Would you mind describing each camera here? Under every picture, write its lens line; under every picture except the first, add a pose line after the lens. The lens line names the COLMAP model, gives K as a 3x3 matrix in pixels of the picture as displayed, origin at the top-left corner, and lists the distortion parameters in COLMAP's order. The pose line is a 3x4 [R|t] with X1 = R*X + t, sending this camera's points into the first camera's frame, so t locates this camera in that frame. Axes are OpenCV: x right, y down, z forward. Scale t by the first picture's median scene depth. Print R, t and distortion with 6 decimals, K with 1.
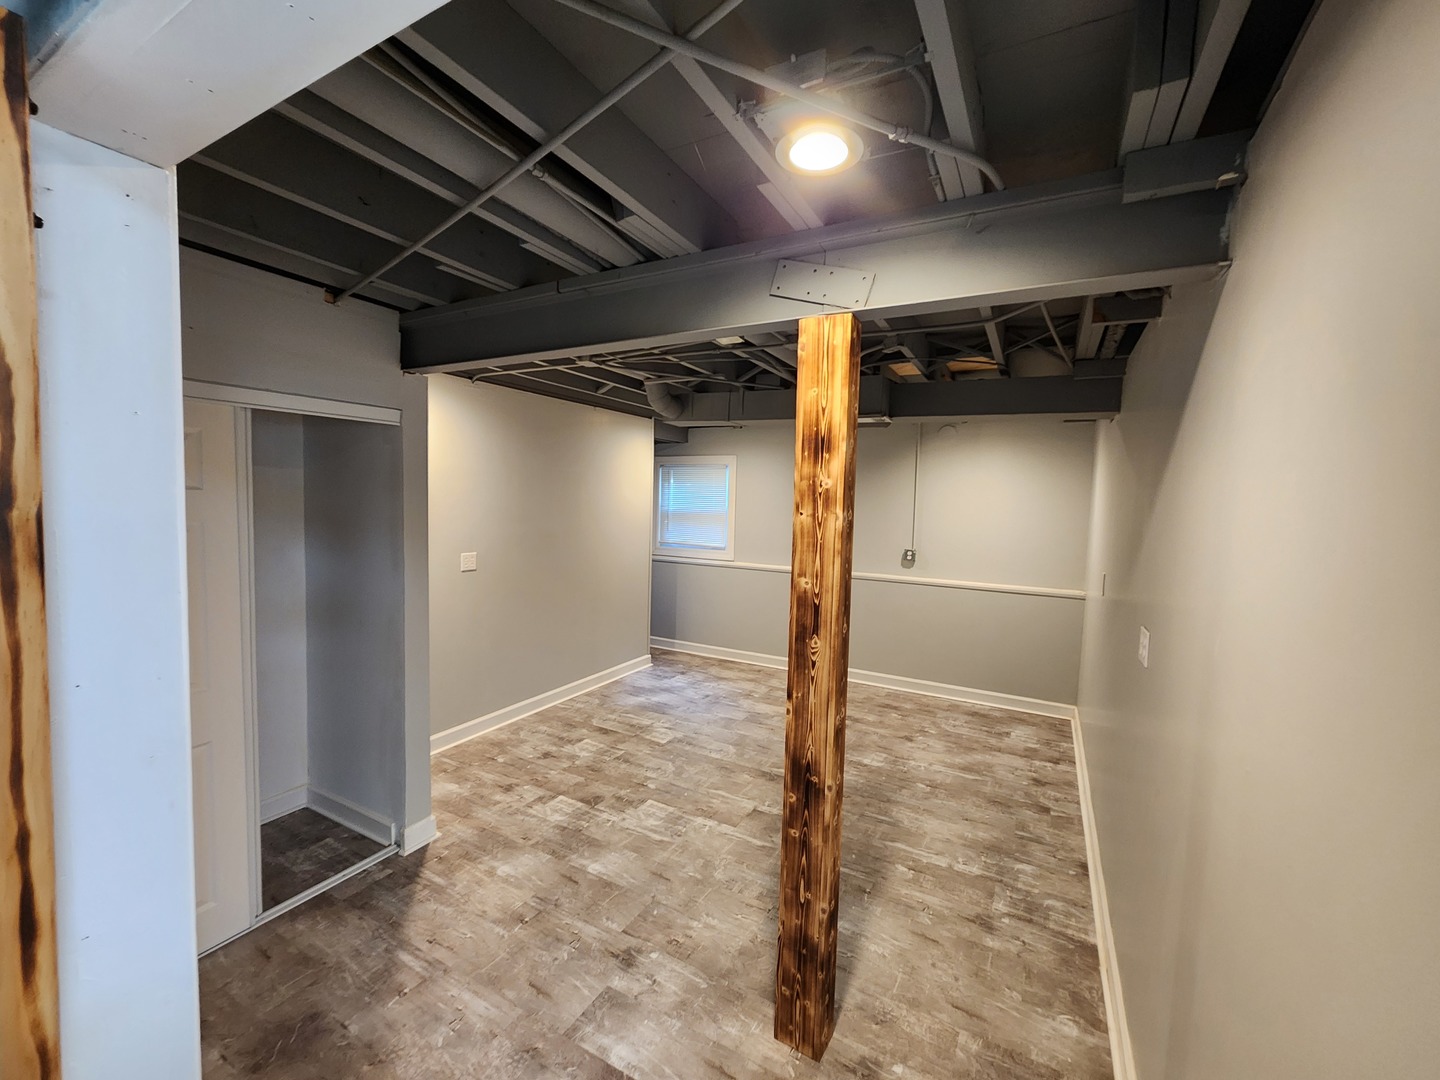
lens RADIAL K [[589.6, 0, 724.8], [0, 589.6, 527.2], [0, 0, 1]] dist [0.001349, -0.000005]
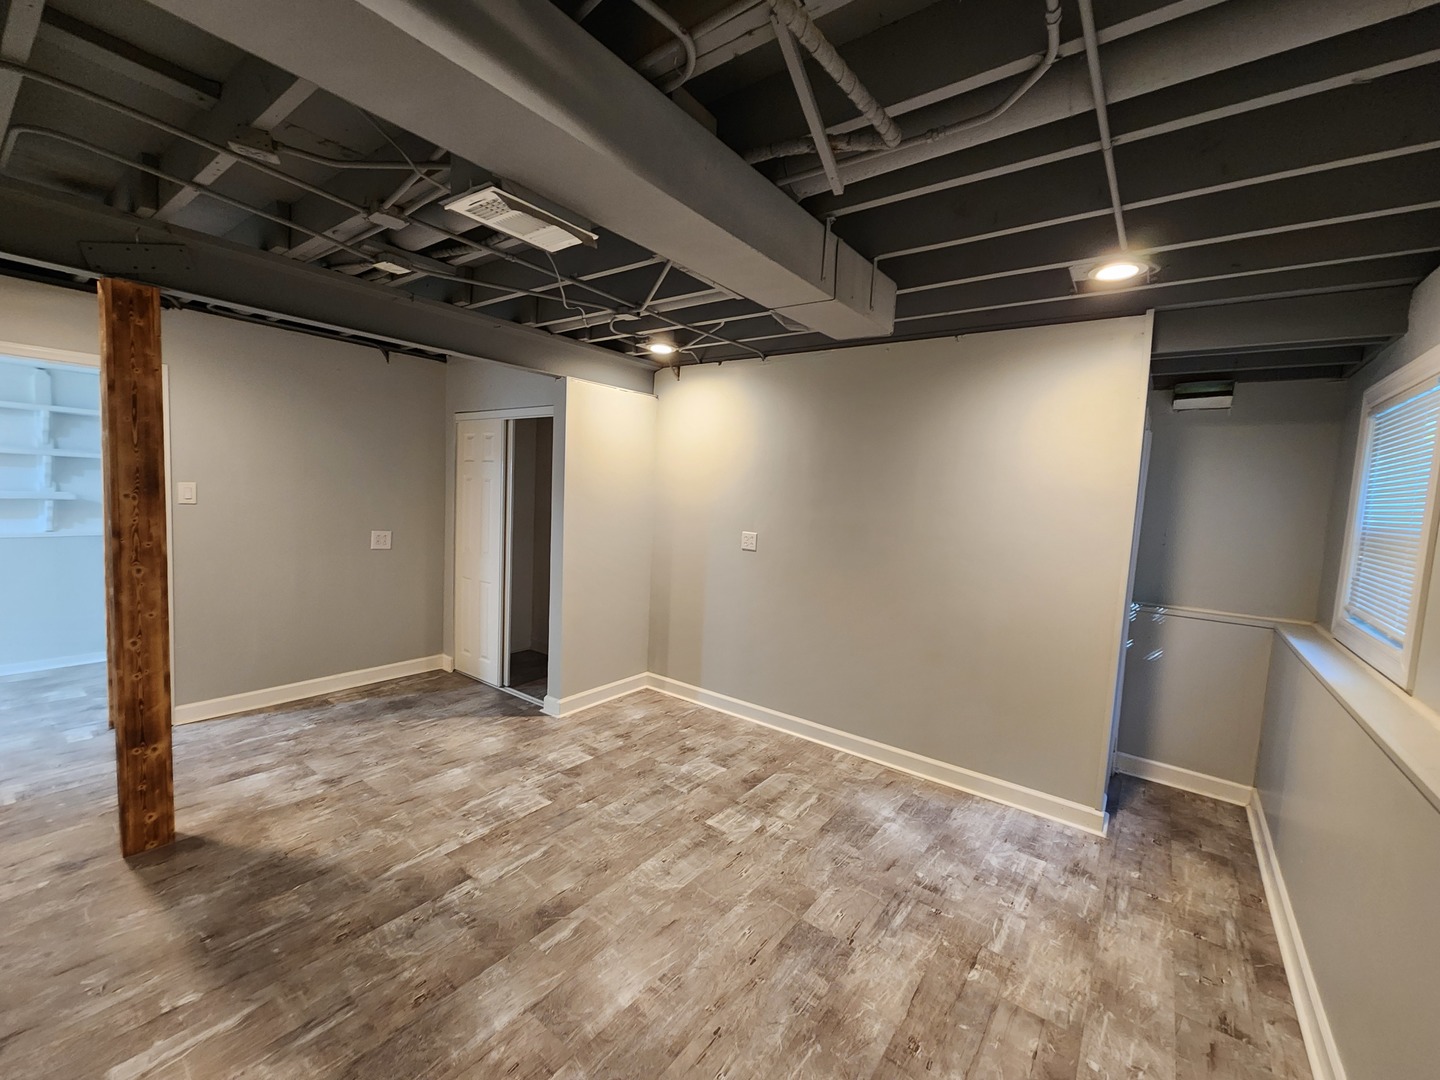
lens RADIAL K [[589.6, 0, 723.8], [0, 589.6, 539.9], [0, 0, 1]] dist [0.001349, -0.000005]
pose [[-0.138163, 0.052112, -0.989038, 0.606027], [-0.102931, 0.992452, 0.066671, -0.006654], [0.985046, 0.111014, -0.131756, 1.178303]]
